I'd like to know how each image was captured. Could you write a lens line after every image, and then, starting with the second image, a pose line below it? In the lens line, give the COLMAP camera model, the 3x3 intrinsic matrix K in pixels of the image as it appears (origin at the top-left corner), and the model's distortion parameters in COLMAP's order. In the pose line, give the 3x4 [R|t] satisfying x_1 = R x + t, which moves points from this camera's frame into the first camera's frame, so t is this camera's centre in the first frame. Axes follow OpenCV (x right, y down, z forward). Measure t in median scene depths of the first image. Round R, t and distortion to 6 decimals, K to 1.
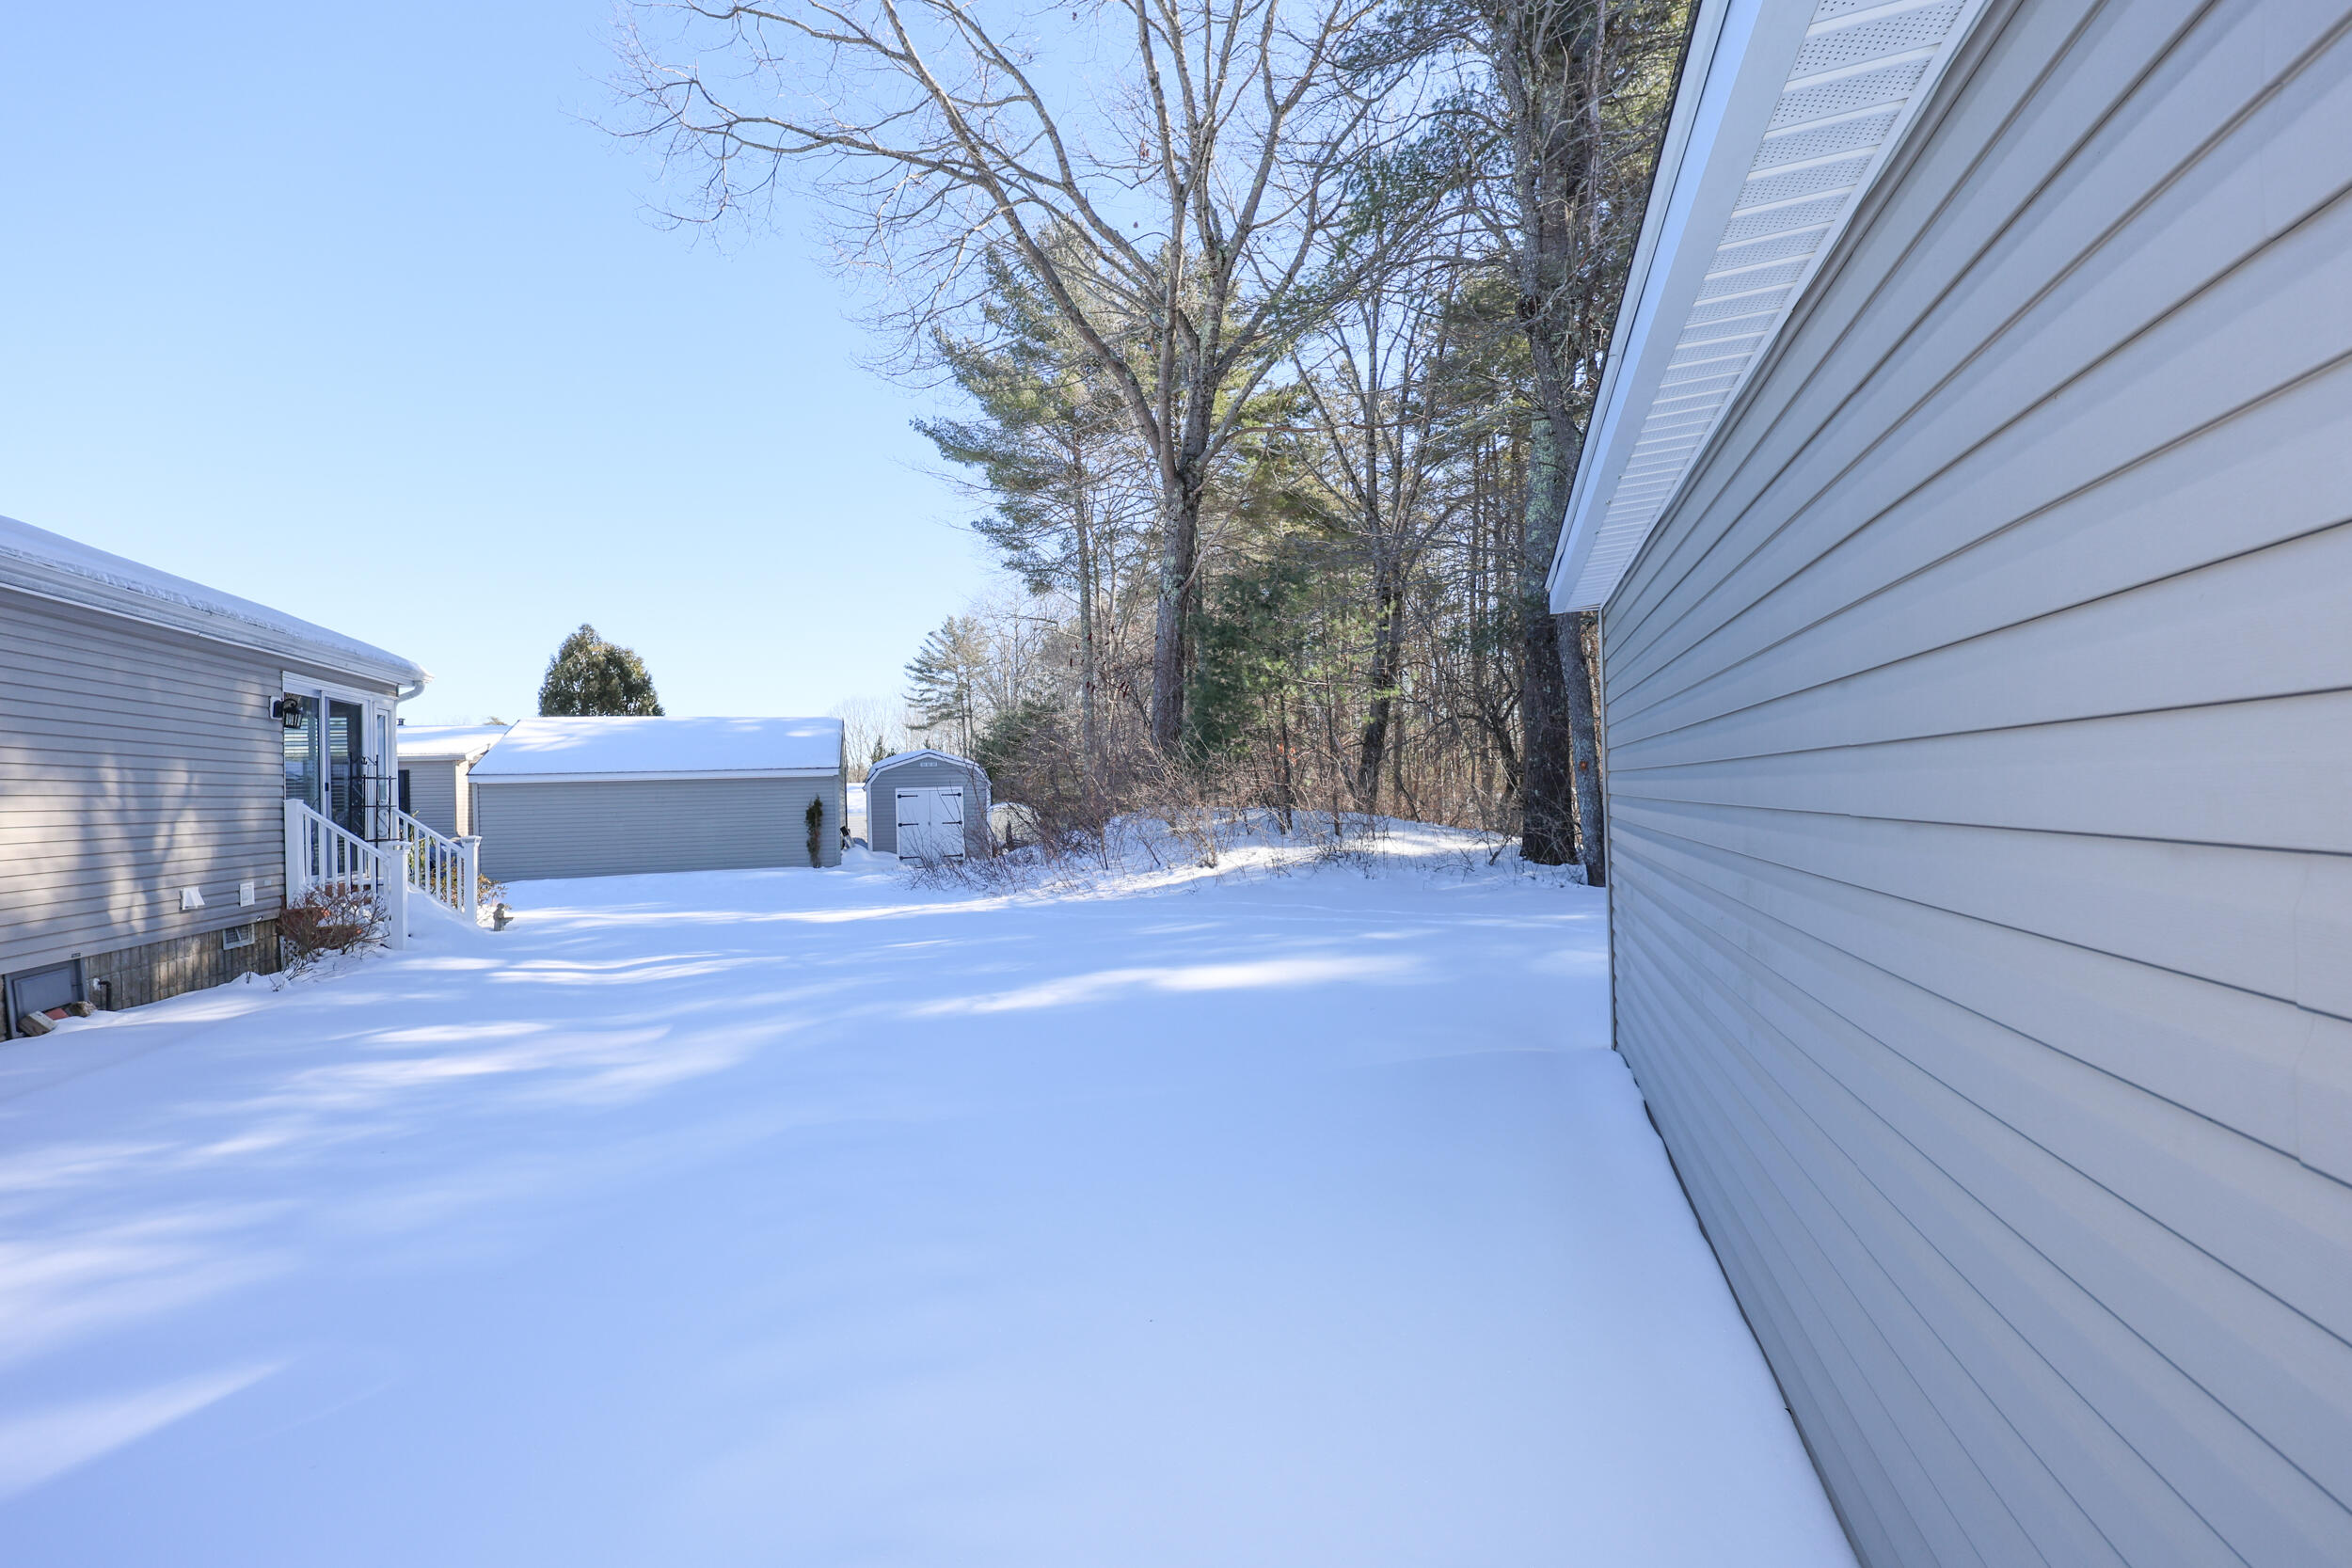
lens RADIAL K [[963.4, 0, 1169.8], [0, 963.4, 782.2], [0, 0, 1]] dist [-0.001164, -0.000333]
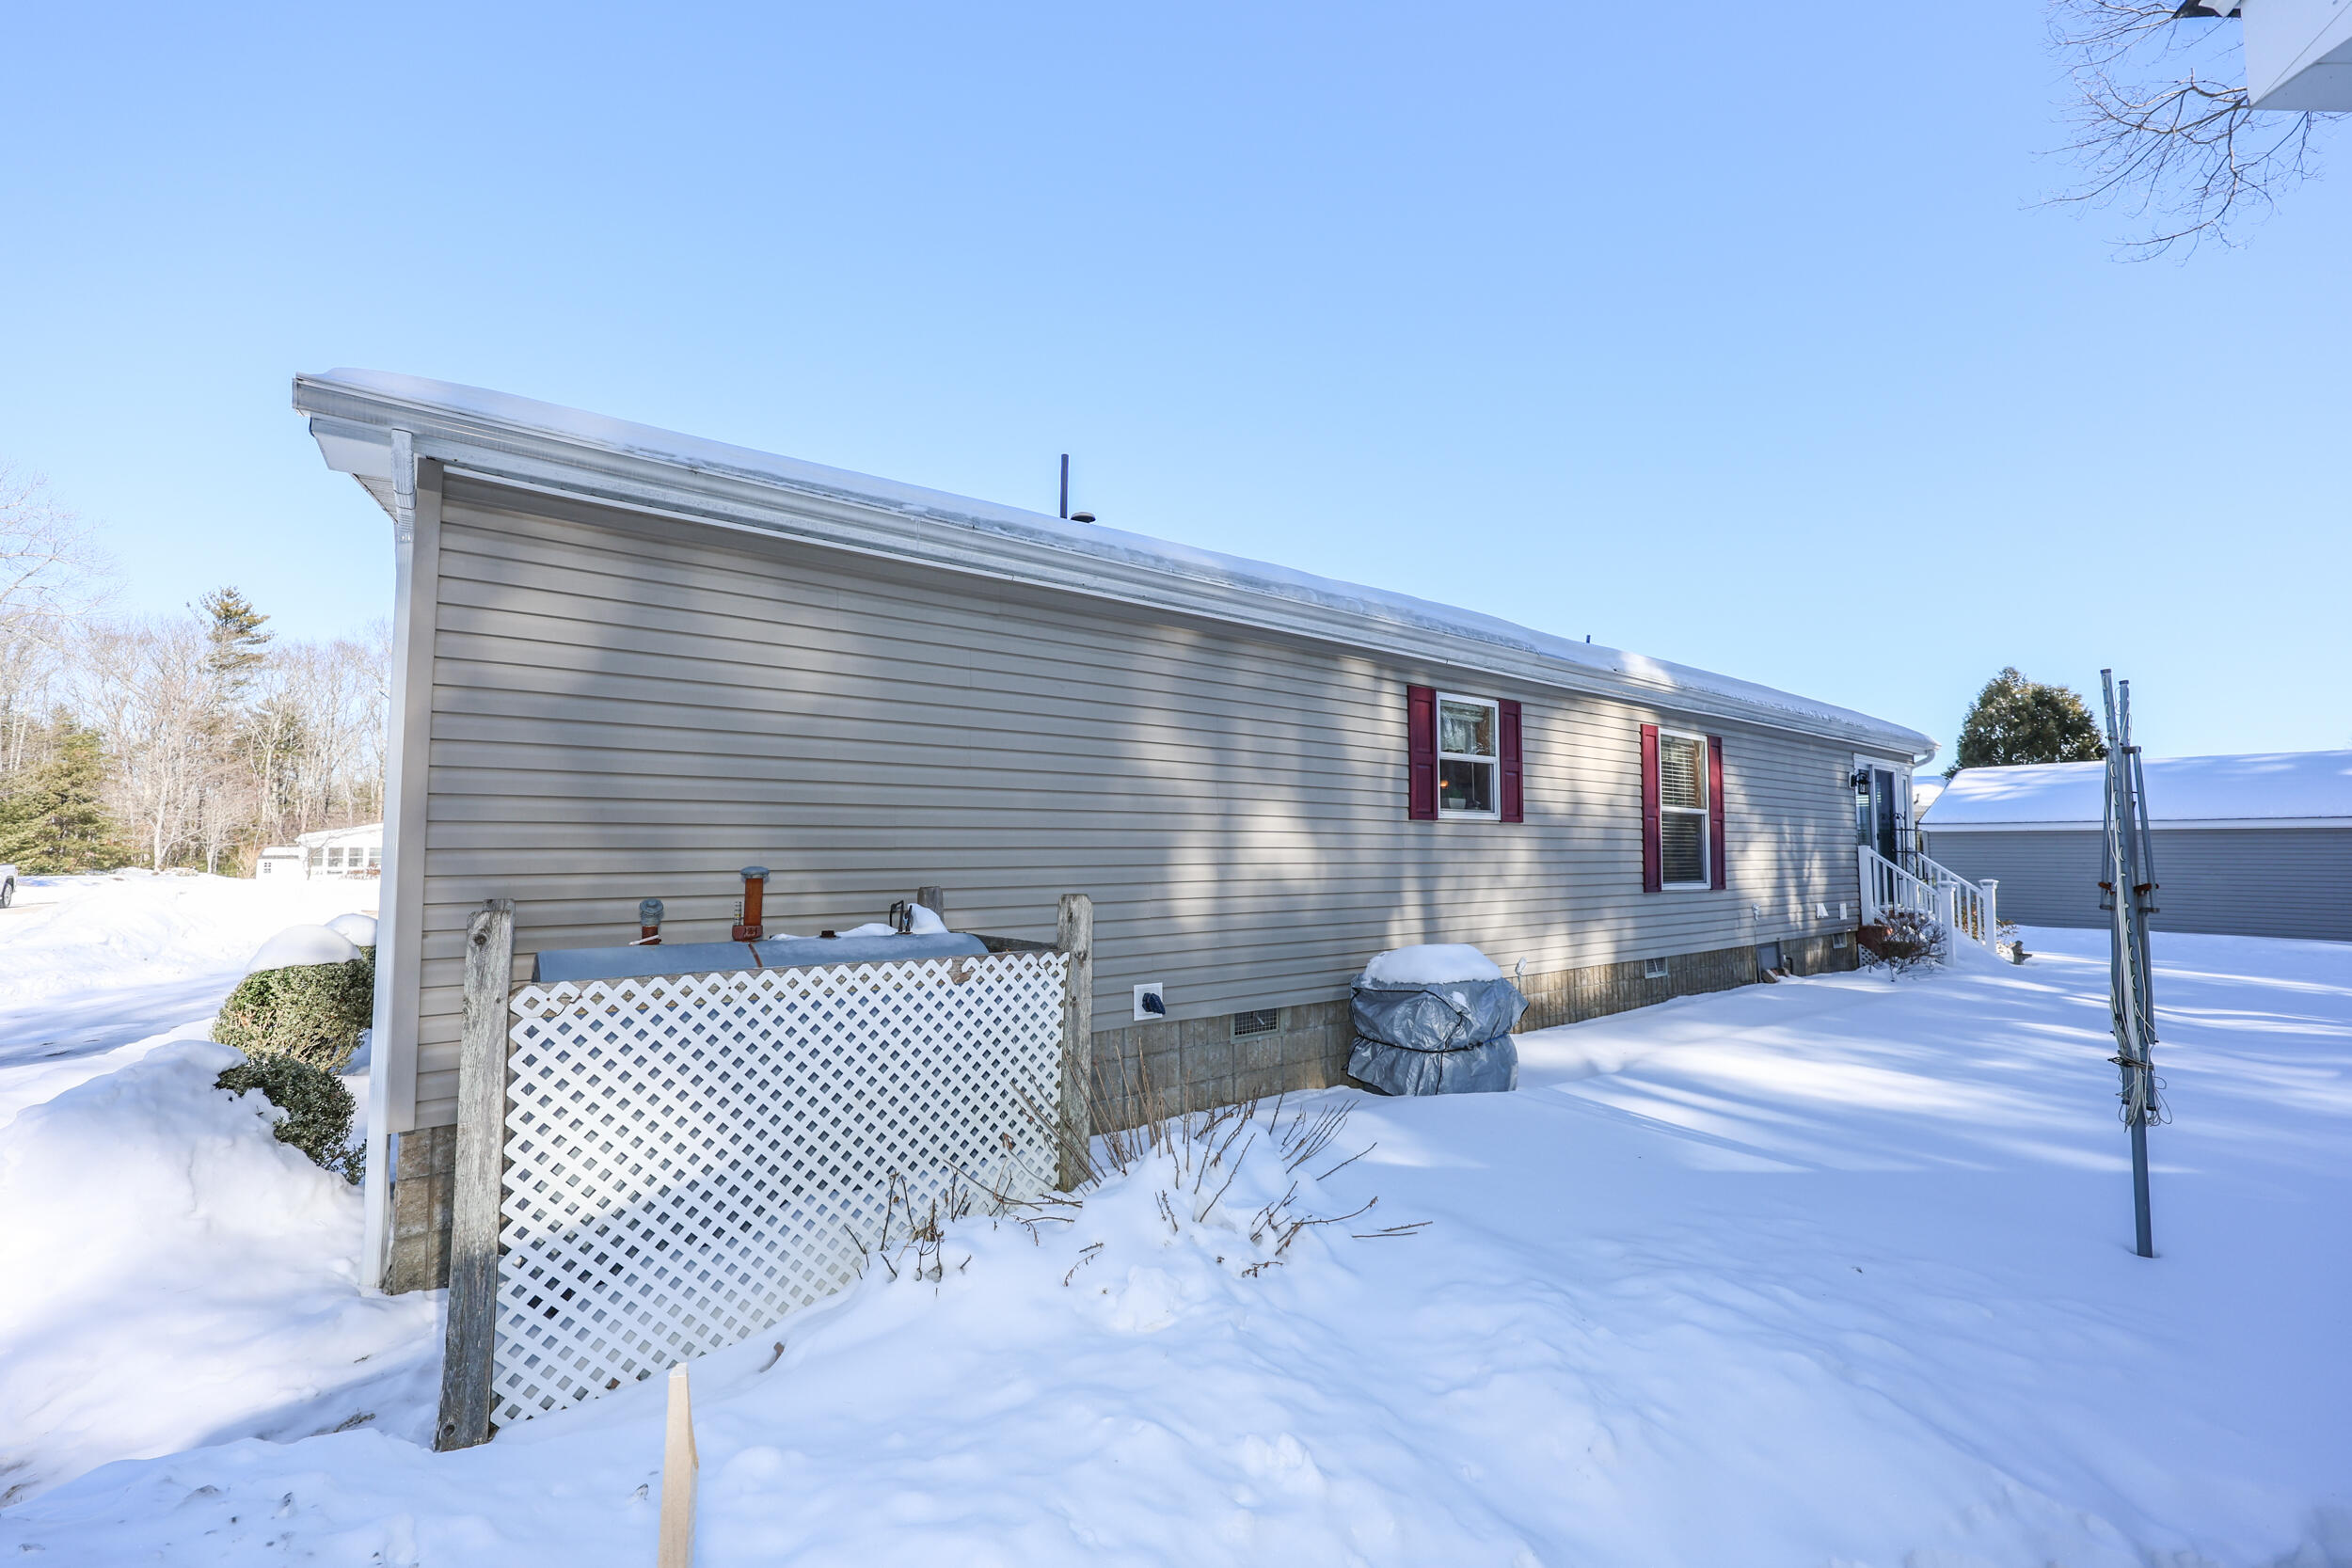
lens RADIAL K [[963.4, 0, 1169.8], [0, 963.4, 782.2], [0, 0, 1]] dist [-0.001164, -0.000333]
pose [[0.340042, -0.036565, -0.939699, 0.050185], [-0.005839, 0.999142, -0.040991, -0.010601], [0.940392, 0.019425, 0.339537, -0.404742]]
